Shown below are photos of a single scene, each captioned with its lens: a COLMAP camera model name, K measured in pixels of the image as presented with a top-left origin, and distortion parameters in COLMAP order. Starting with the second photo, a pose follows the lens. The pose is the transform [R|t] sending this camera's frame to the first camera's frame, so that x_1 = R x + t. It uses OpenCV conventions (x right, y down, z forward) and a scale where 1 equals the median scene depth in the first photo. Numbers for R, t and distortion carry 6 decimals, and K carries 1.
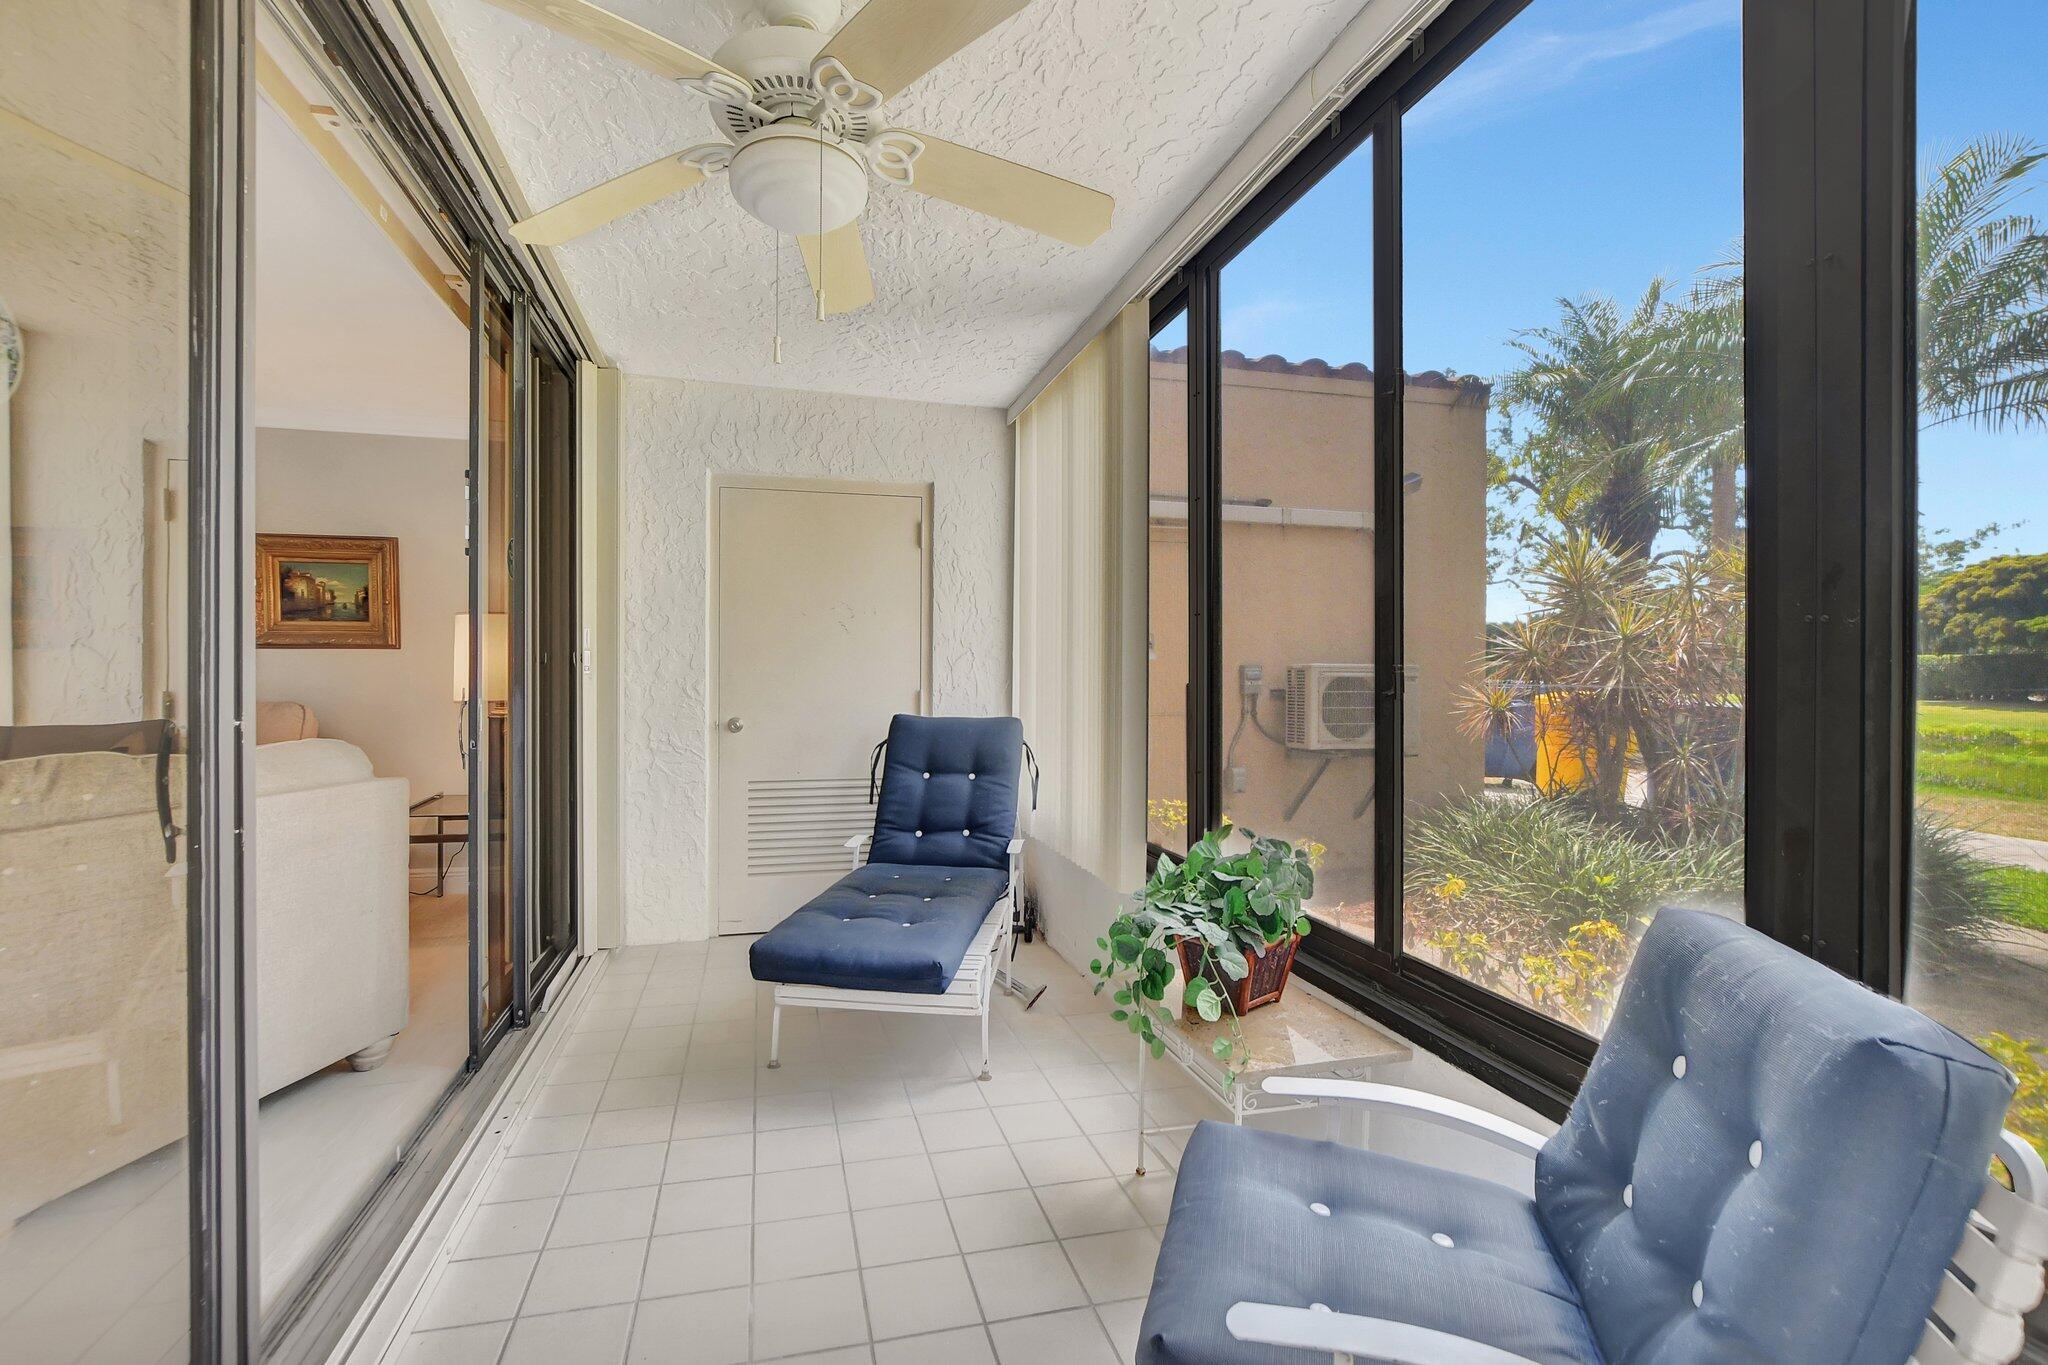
lens RADIAL K [[932.7, 0, 983.9], [0, 932.7, 672.0], [0, 0, 1]] dist [-0.021190, 0.000498]
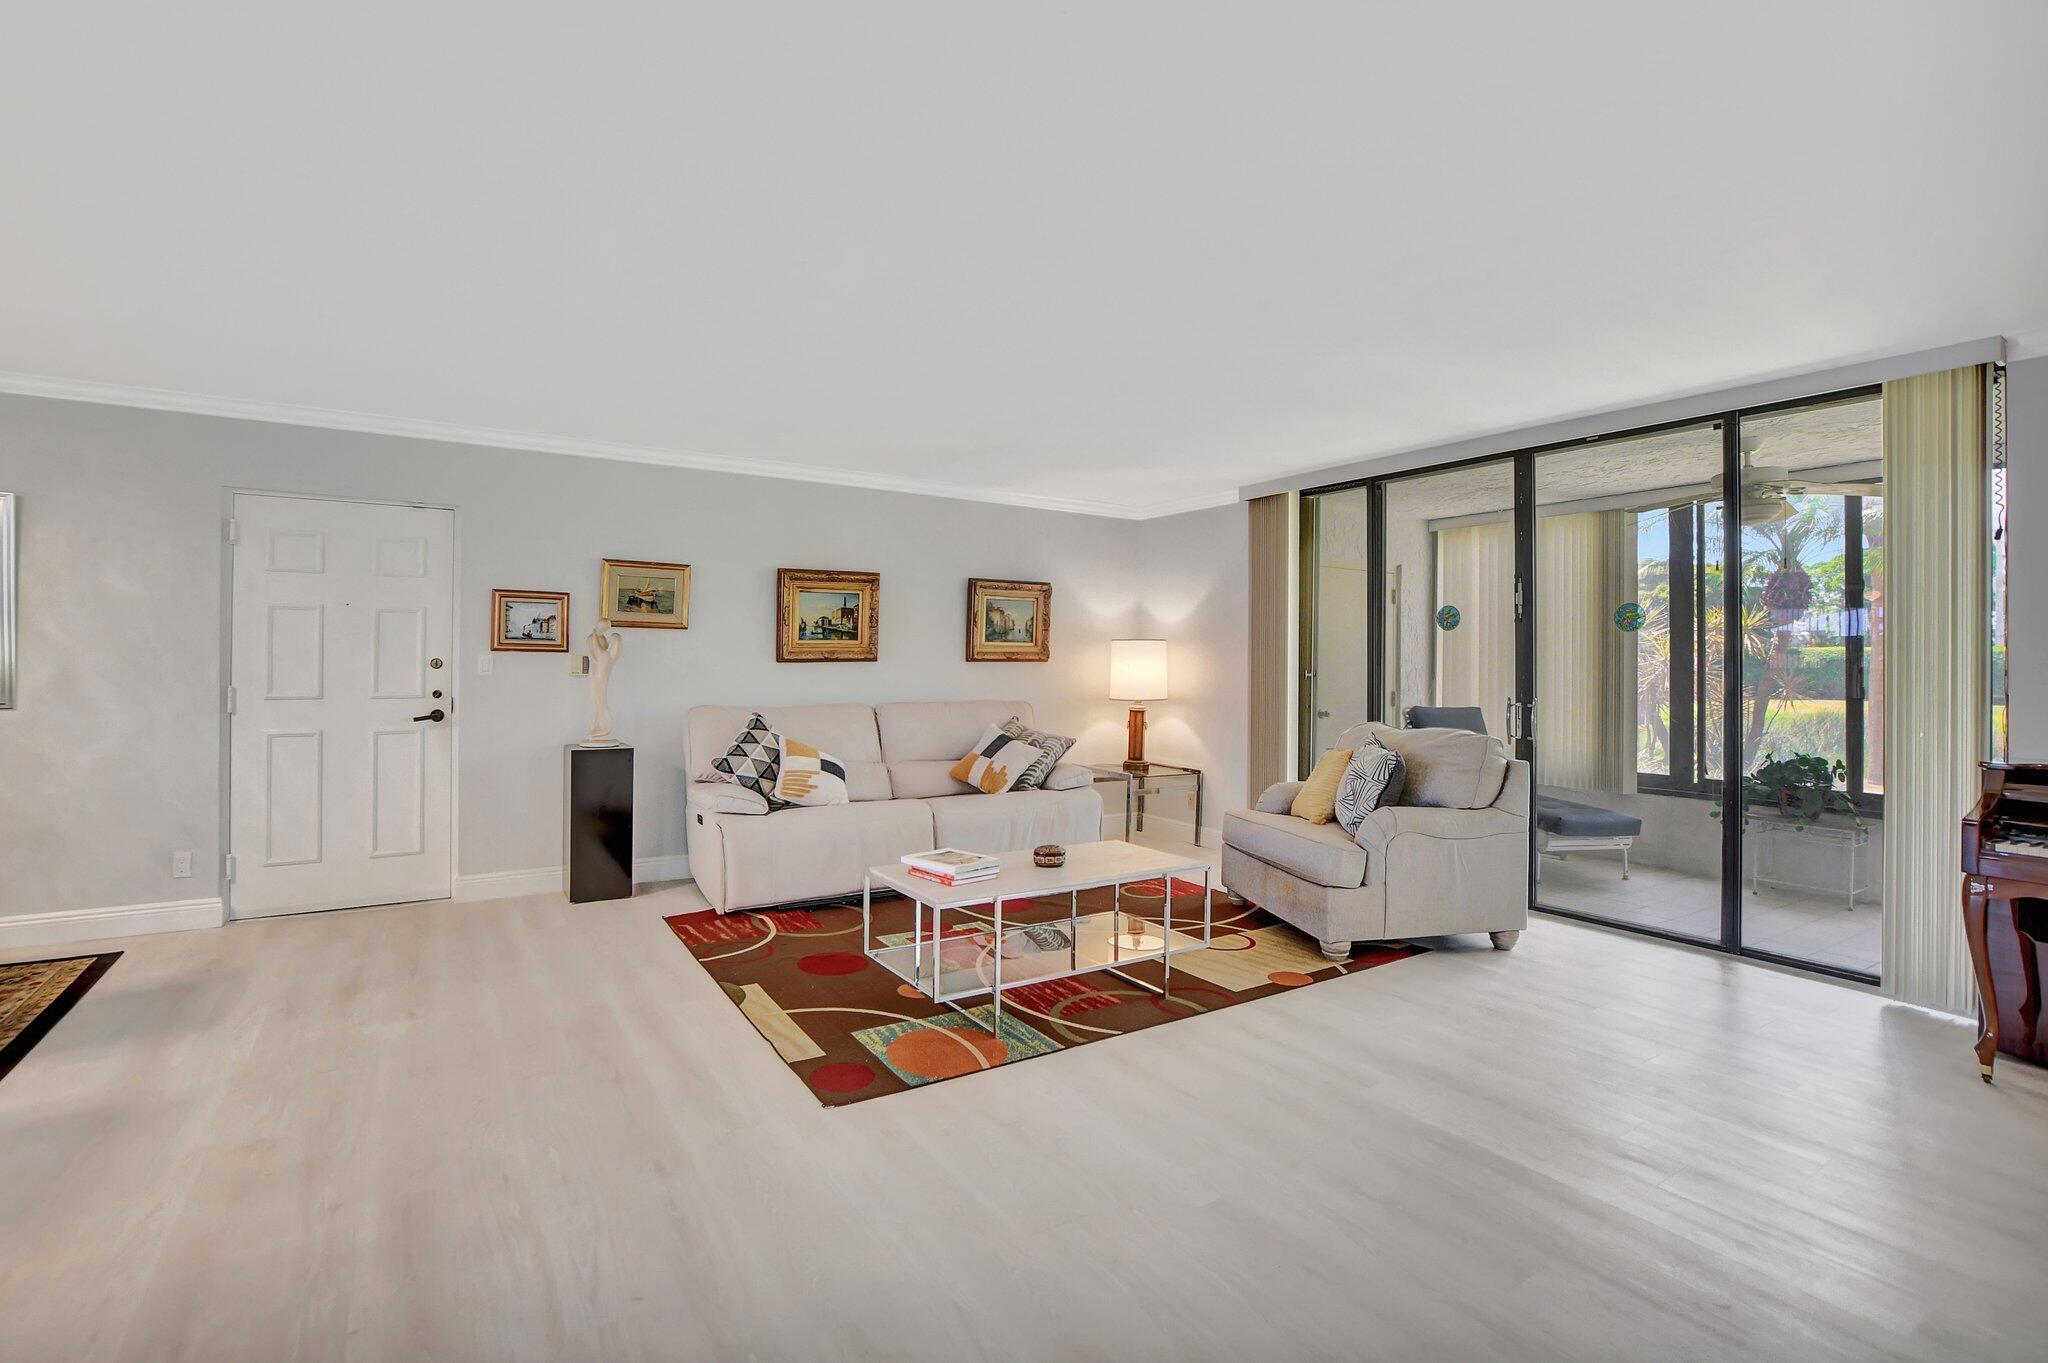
lens RADIAL K [[932.7, 0, 983.9], [0, 932.7, 671.0], [0, 0, 1]] dist [-0.021190, 0.000498]
pose [[0.951129, 0.002295, 0.308786, -1.179870], [-0.003550, 0.999988, 0.003505, -0.016386], [-0.308774, -0.004430, 0.951125, -0.320248]]
